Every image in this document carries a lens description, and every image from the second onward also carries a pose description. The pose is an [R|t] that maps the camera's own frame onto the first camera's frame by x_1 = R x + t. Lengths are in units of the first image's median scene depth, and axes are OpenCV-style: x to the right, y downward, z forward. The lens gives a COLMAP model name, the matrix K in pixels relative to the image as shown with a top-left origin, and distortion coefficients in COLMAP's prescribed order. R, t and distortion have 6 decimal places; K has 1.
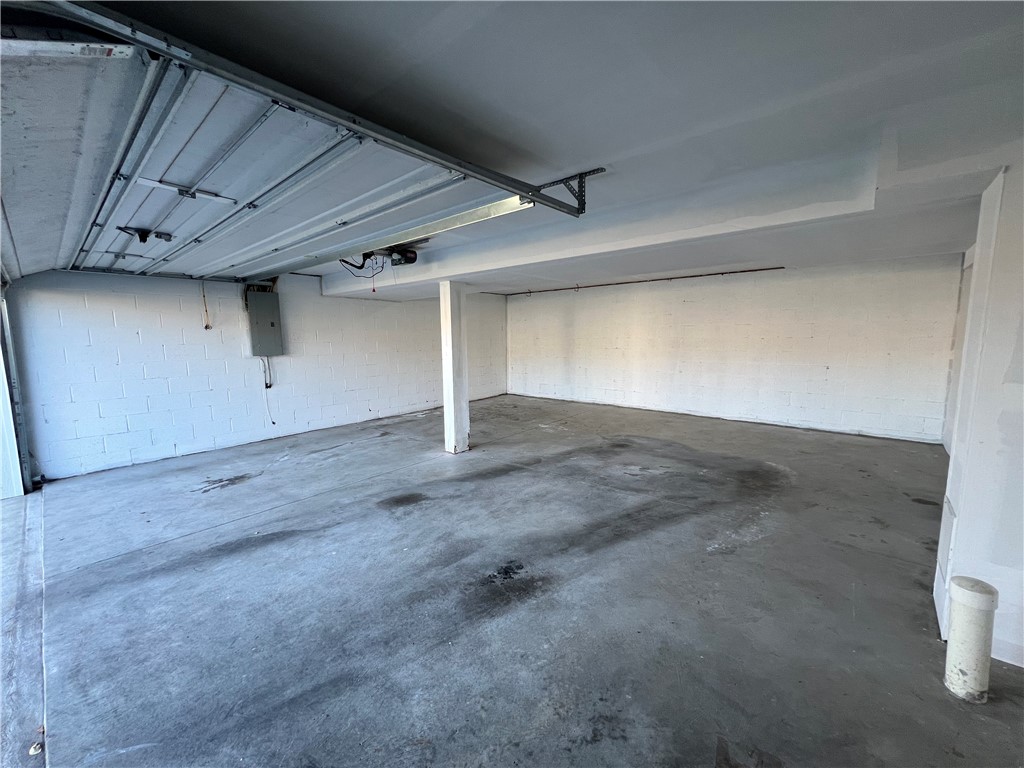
lens RADIAL K [[408.2, 0, 512.0], [0, 408.2, 384.0], [0, 0, 1]] dist [0.000101, 0.000073]
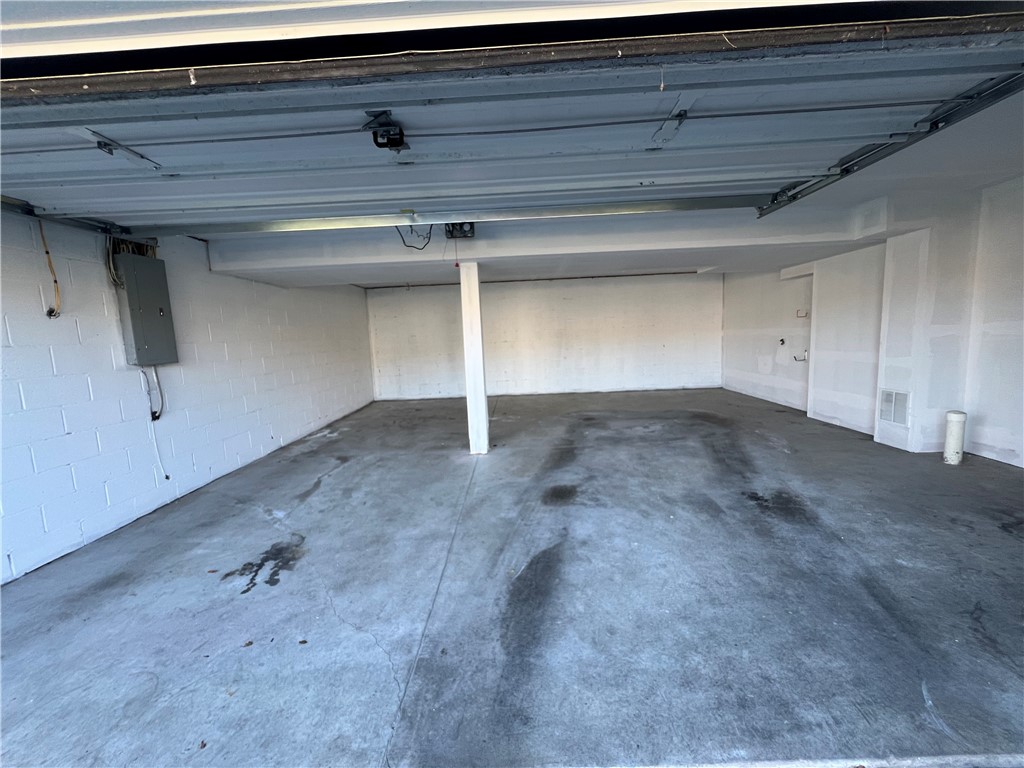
lens RADIAL K [[411.7, 0, 512.0], [0, 411.7, 384.0], [0, 0, 1]] dist [-0.003861, 0.000095]
pose [[0.765407, -0.099238, 0.635849, -0.924439], [0.111896, 0.993511, 0.020364, 0.006868], [-0.633744, 0.055563, 0.771544, 0.343173]]
